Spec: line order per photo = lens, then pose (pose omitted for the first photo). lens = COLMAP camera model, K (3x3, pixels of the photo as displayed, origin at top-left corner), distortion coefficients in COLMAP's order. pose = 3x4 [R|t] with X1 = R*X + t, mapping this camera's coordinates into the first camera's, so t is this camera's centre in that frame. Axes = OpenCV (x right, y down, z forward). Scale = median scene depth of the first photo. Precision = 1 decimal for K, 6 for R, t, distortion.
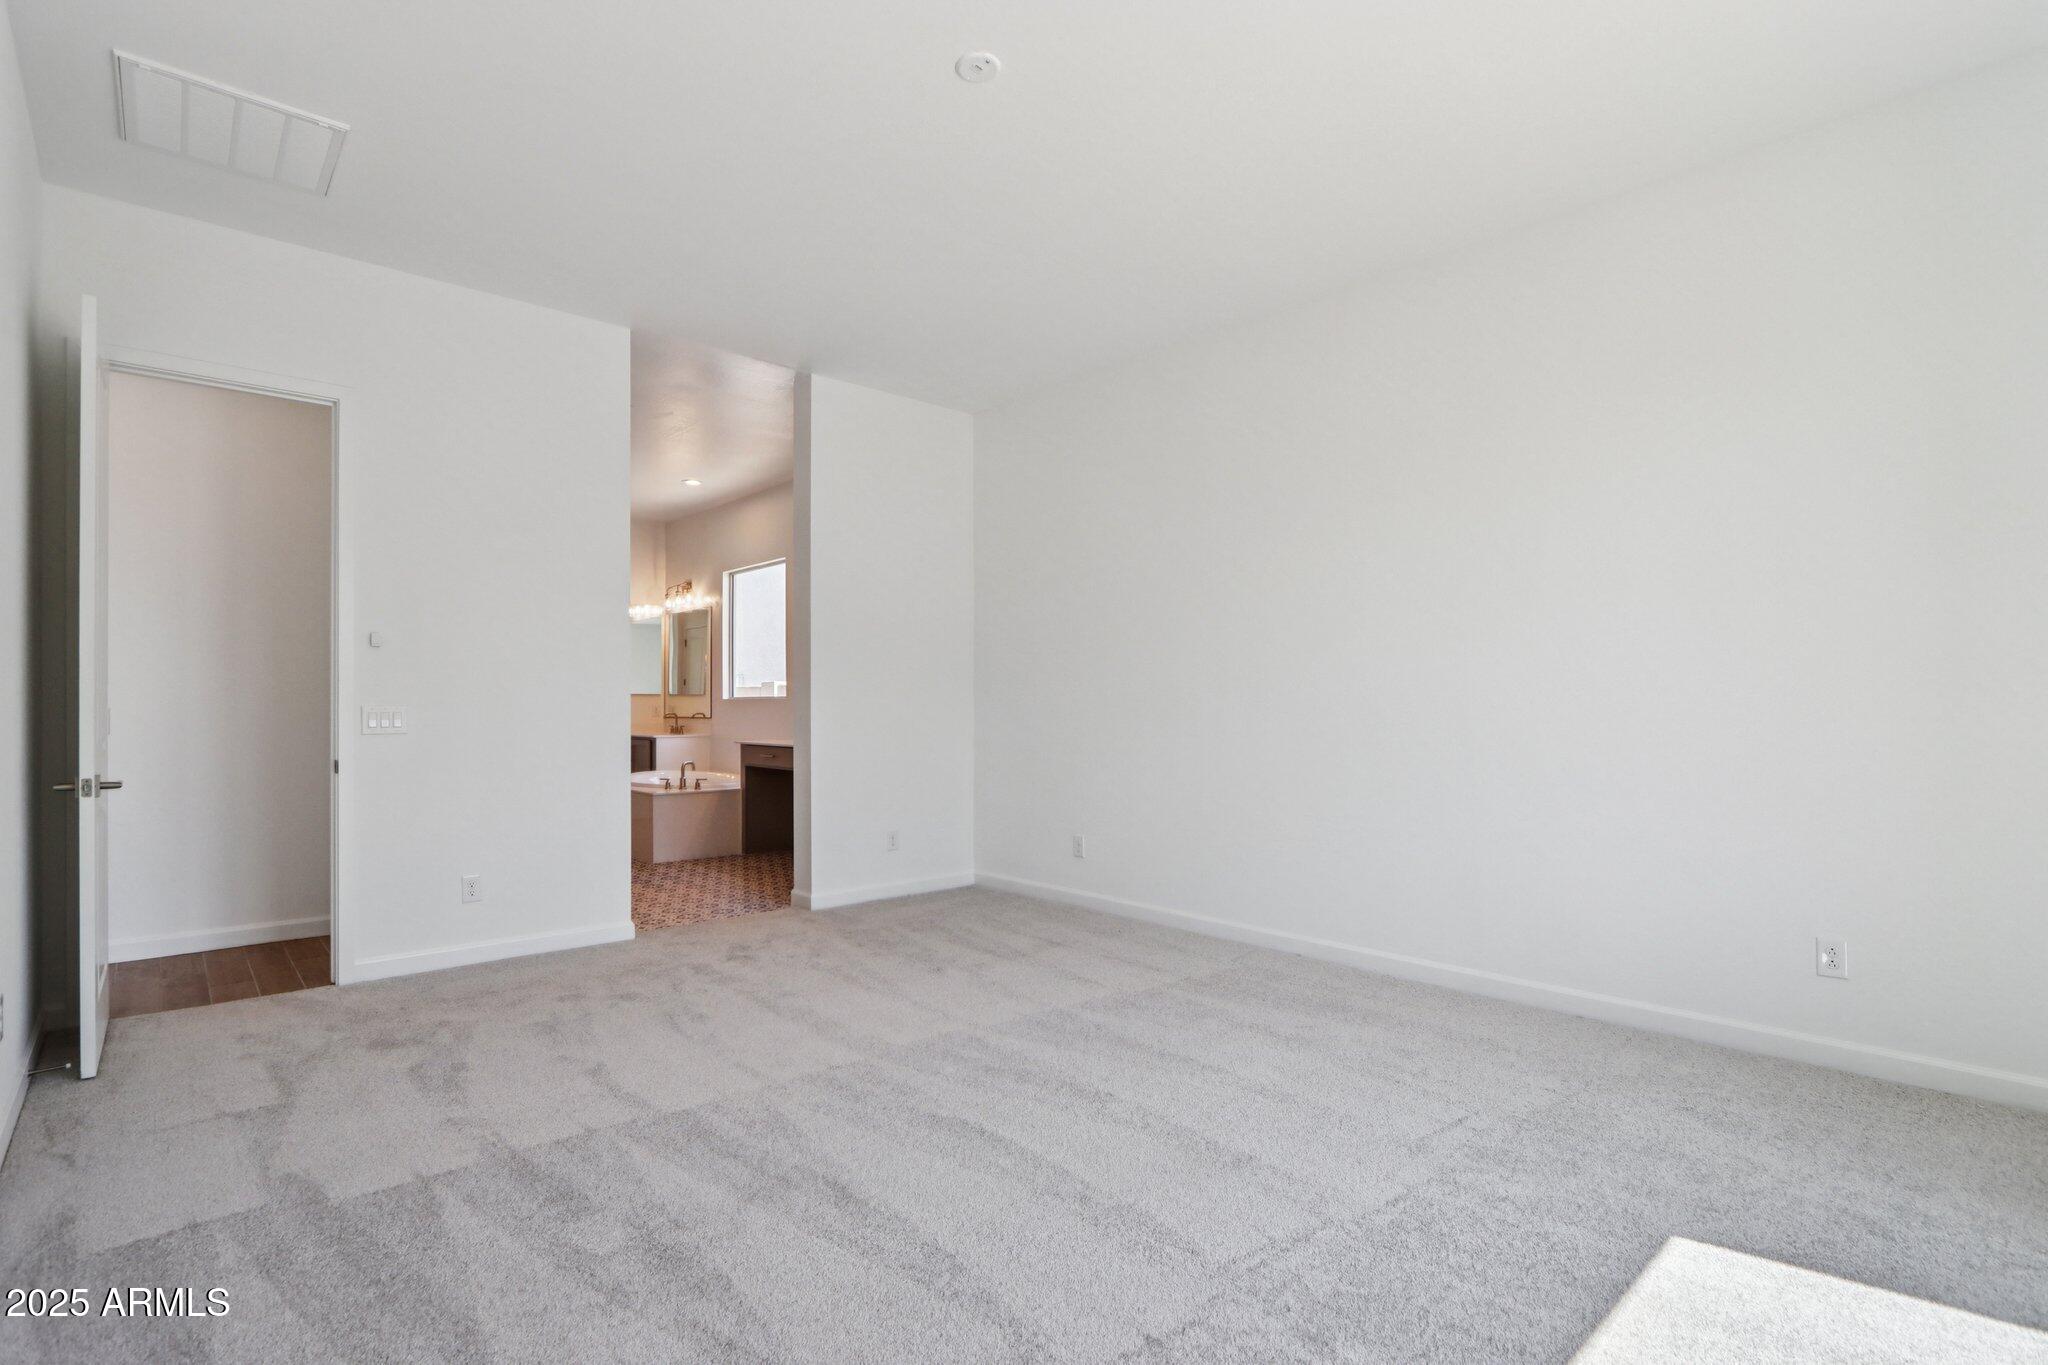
lens RADIAL K [[966.2, 0, 1023.3], [0, 966.2, 687.7], [0, 0, 1]] dist [-0.008323, 0.000486]
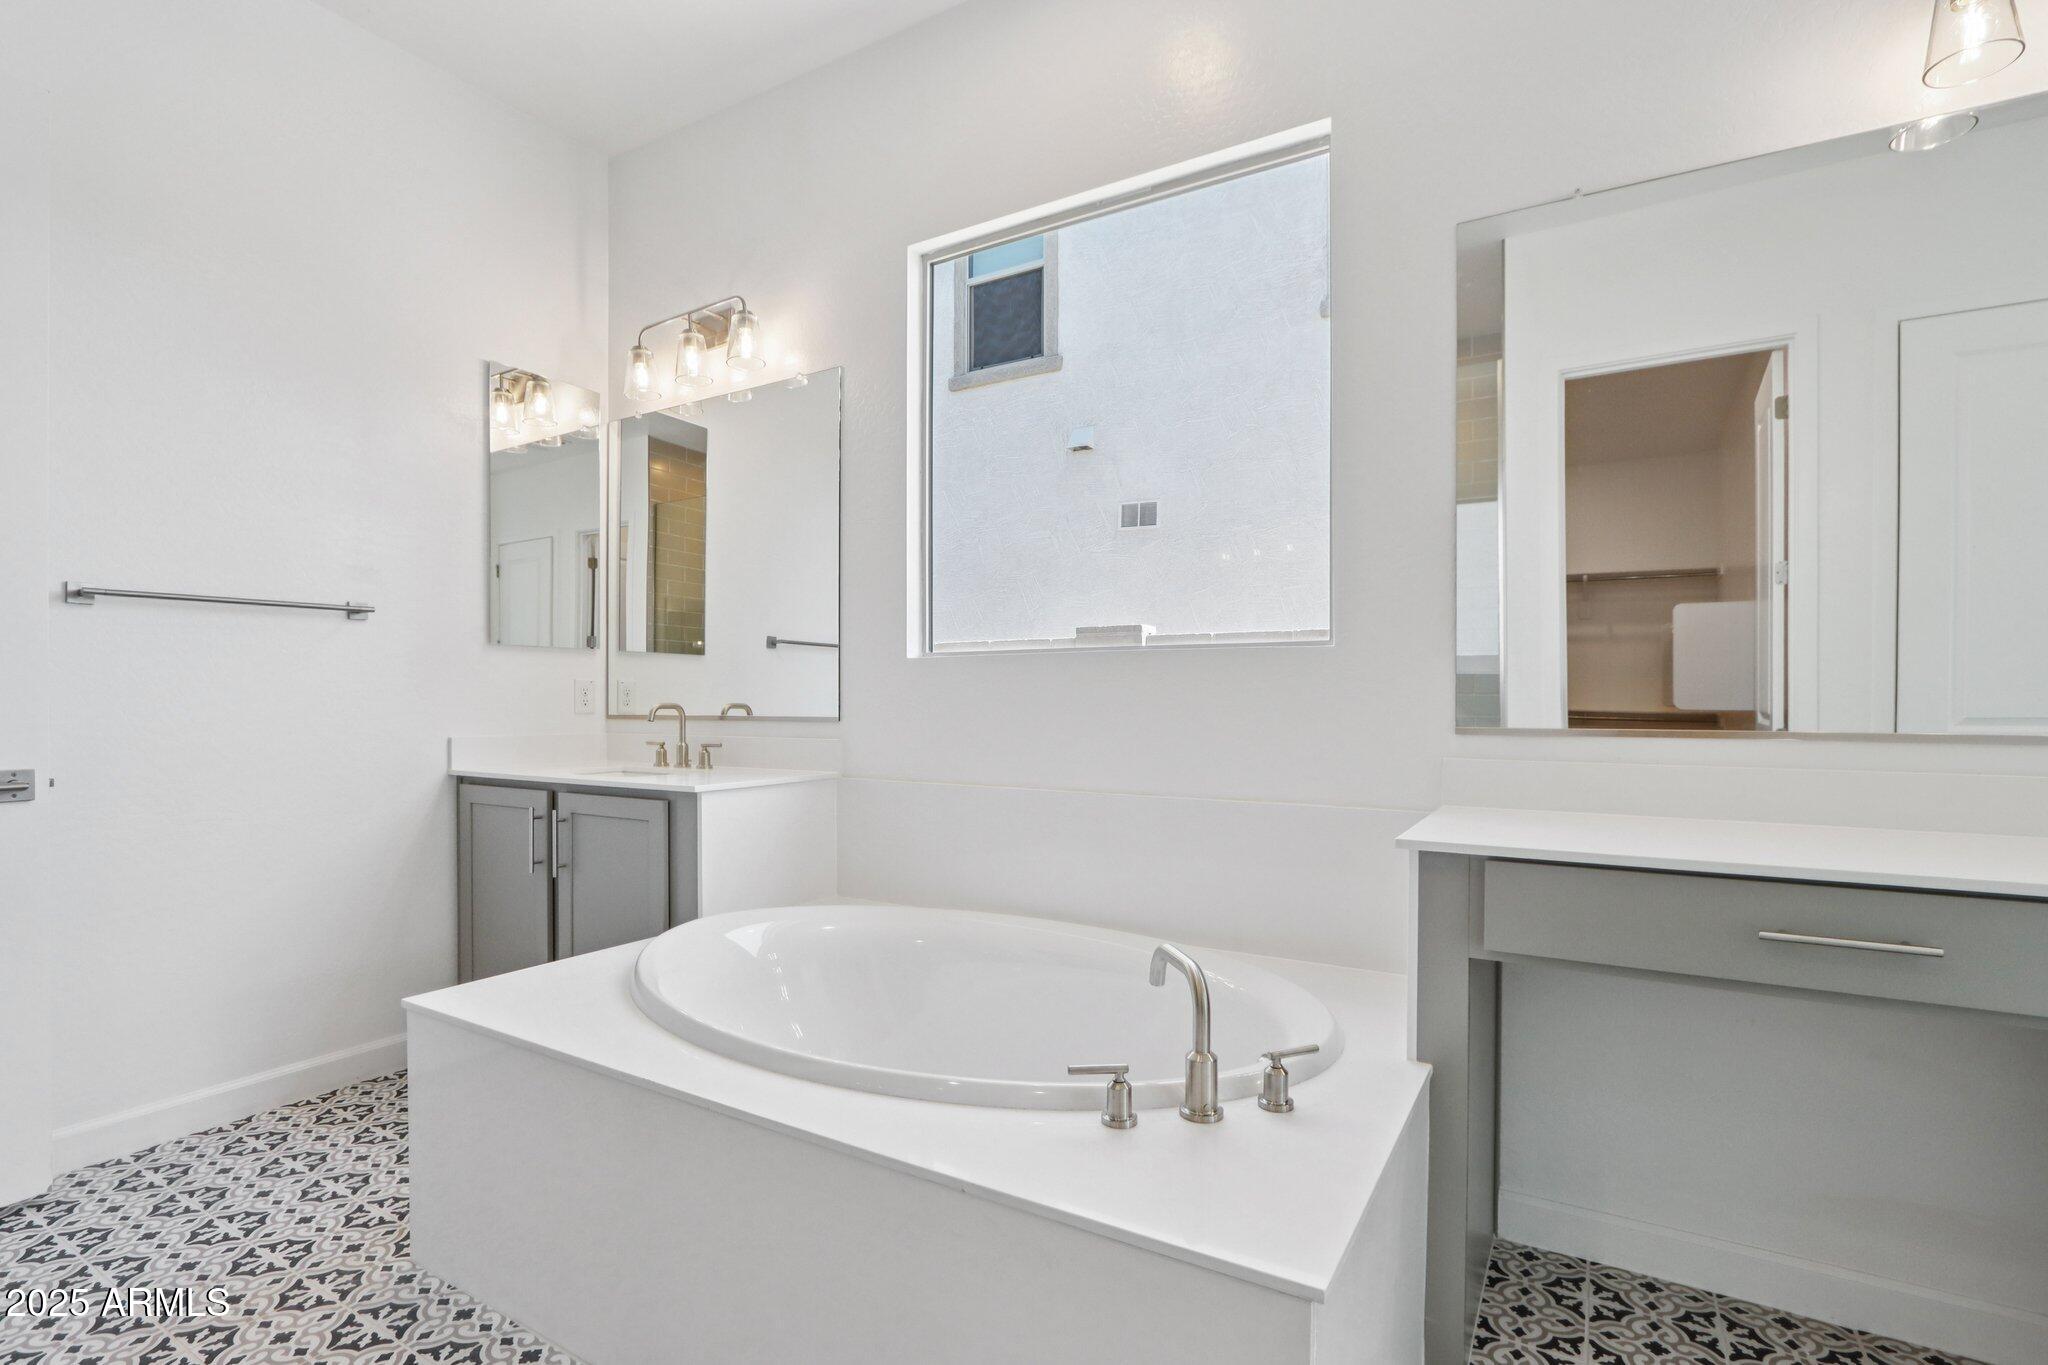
lens RADIAL K [[966.2, 0, 1024.7], [0, 966.2, 690.6], [0, 0, 1]] dist [-0.008323, 0.000486]
pose [[0.955333, -0.000540, 0.295530, -0.345898], [-0.002555, 0.999946, 0.010087, 0.018129], [-0.295519, -0.010391, 0.955280, 0.654669]]
